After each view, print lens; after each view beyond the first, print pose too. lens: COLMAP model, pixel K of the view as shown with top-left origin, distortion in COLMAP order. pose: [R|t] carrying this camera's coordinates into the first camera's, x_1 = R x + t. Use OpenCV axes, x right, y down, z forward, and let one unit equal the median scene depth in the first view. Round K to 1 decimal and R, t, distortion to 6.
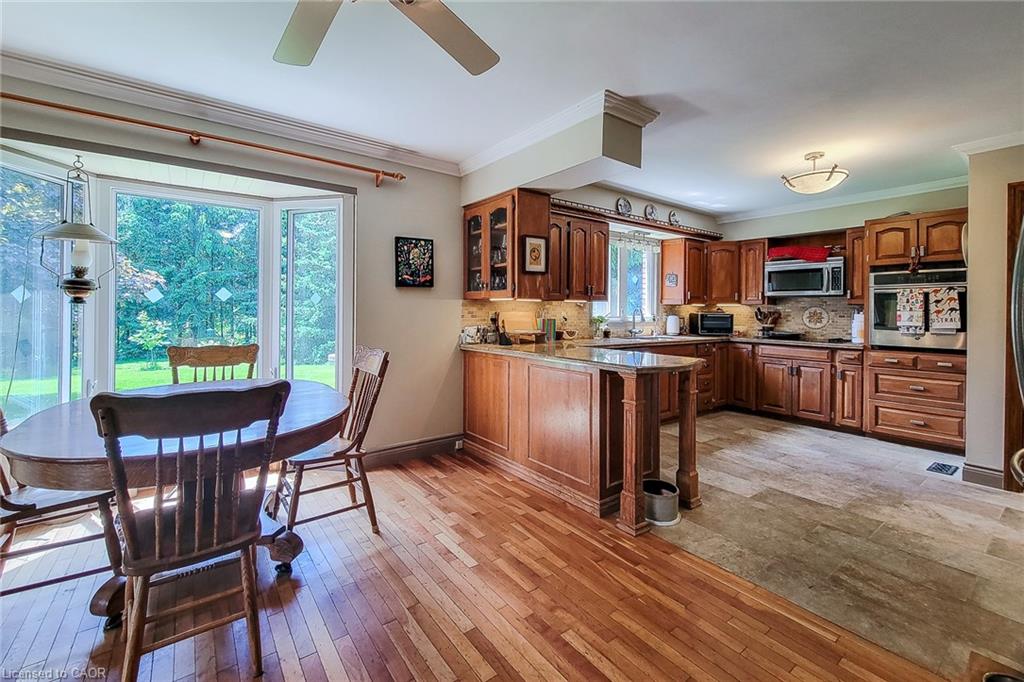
lens RADIAL K [[432.4, 0, 503.6], [0, 432.4, 307.0], [0, 0, 1]] dist [0.000840, 0.000225]
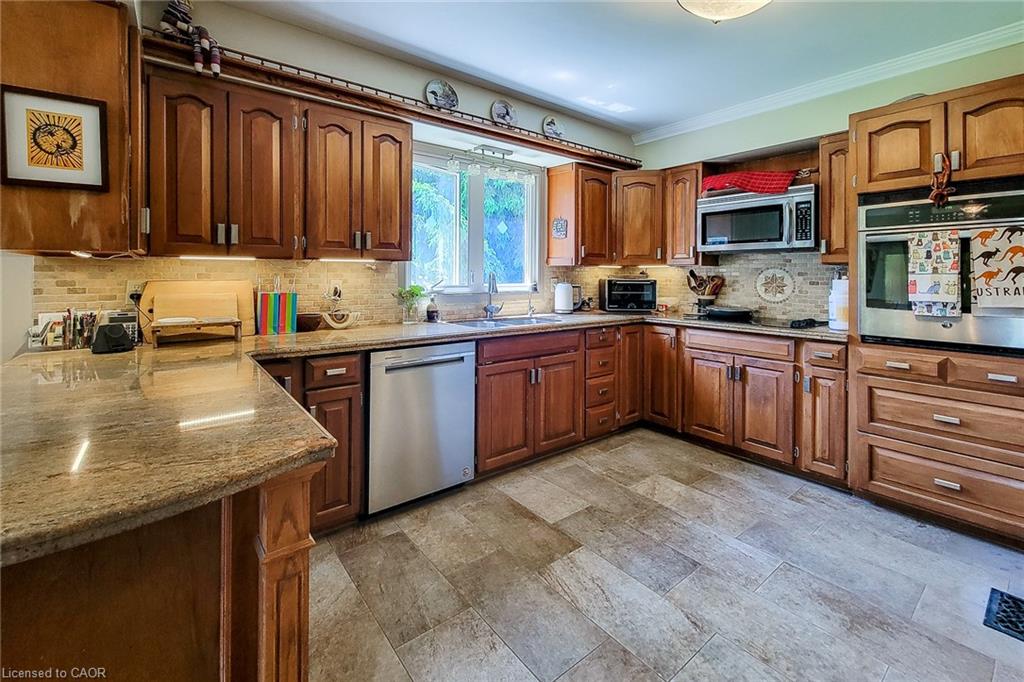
lens RADIAL K [[433.9, 0, 507.4], [0, 433.9, 272.7], [0, 0, 1]] dist [0.000164, -0.000216]
pose [[0.999561, -0.006536, 0.028895, 0.344161], [0.006487, 0.999977, 0.001766, 0.002956], [-0.028906, -0.001578, 0.999581, 0.413563]]
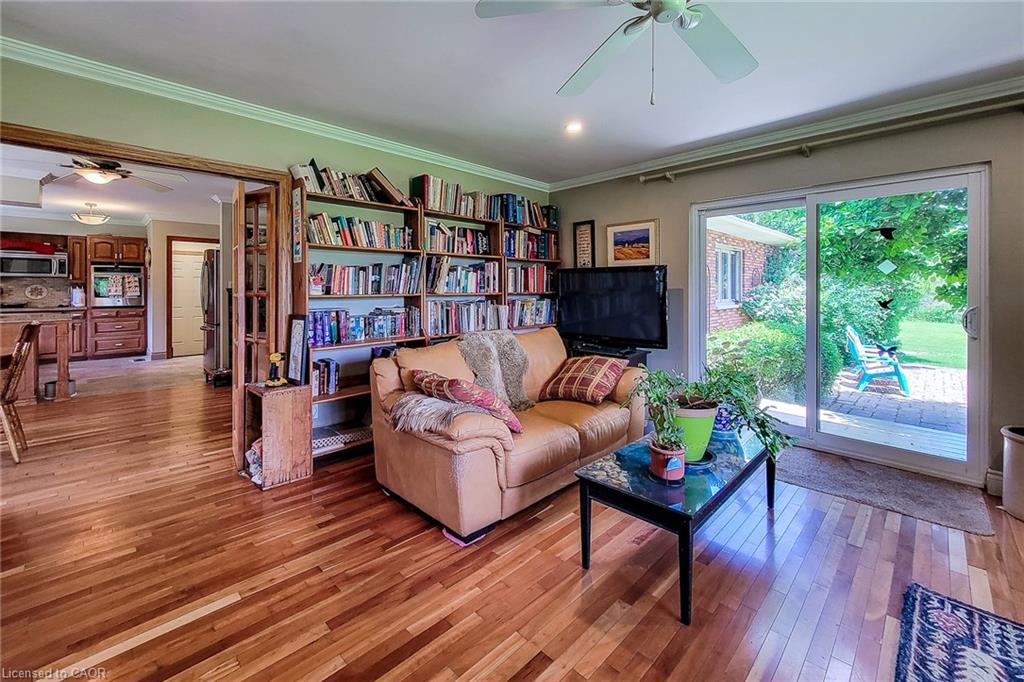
lens RADIAL K [[415.0, 0, 493.7], [0, 415.0, 289.1], [0, 0, 1]] dist [0.001376, 0.000105]
pose [[-0.121618, -0.012988, 0.992492, -0.926018], [-0.006397, 0.999904, 0.012302, -0.012823], [-0.992556, -0.004852, -0.121690, -0.371060]]
